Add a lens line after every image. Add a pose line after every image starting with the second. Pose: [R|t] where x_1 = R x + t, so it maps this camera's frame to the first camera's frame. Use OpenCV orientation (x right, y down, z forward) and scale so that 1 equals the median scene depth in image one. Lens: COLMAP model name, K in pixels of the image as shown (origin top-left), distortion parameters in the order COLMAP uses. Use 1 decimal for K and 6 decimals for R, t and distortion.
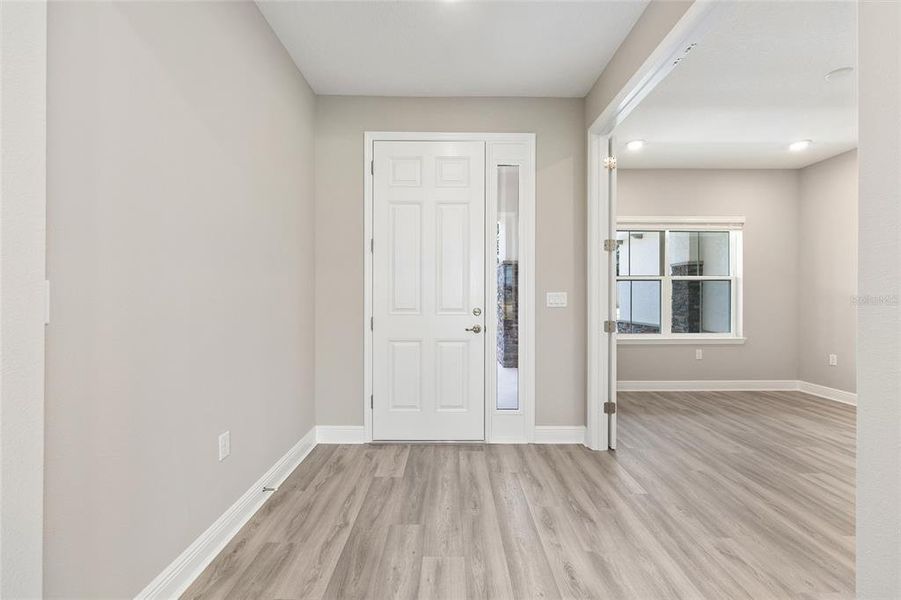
lens RADIAL K [[361.1, 0, 452.9], [0, 361.1, 297.2], [0, 0, 1]] dist [-0.000891, 0.000322]
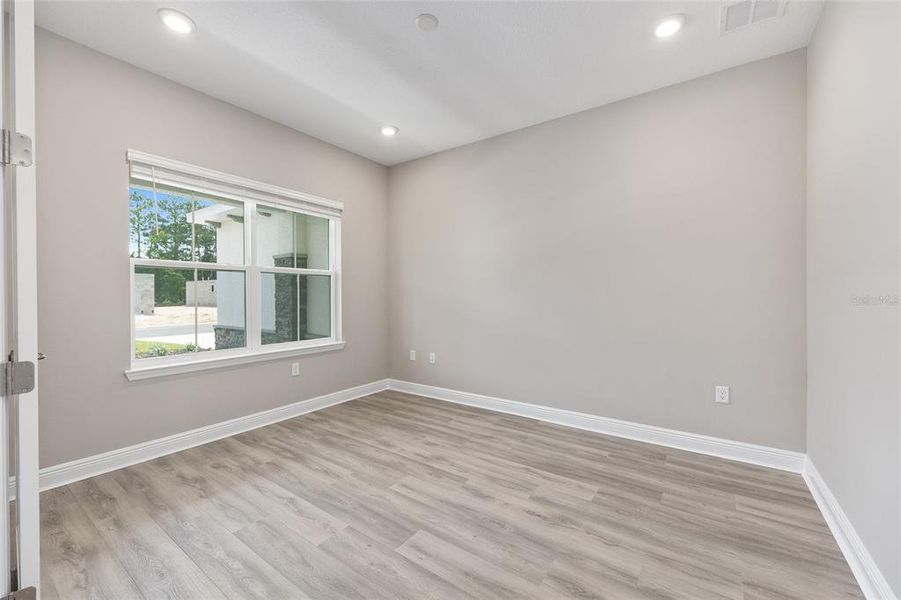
lens RADIAL K [[361.1, 0, 452.9], [0, 361.1, 297.2], [0, 0, 1]] dist [-0.000891, 0.000322]
pose [[0.579960, -0.007099, 0.814614, 0.245754], [0.002726, 0.999973, 0.006774, -0.001524], [-0.814640, -0.001708, 0.579964, 0.272384]]
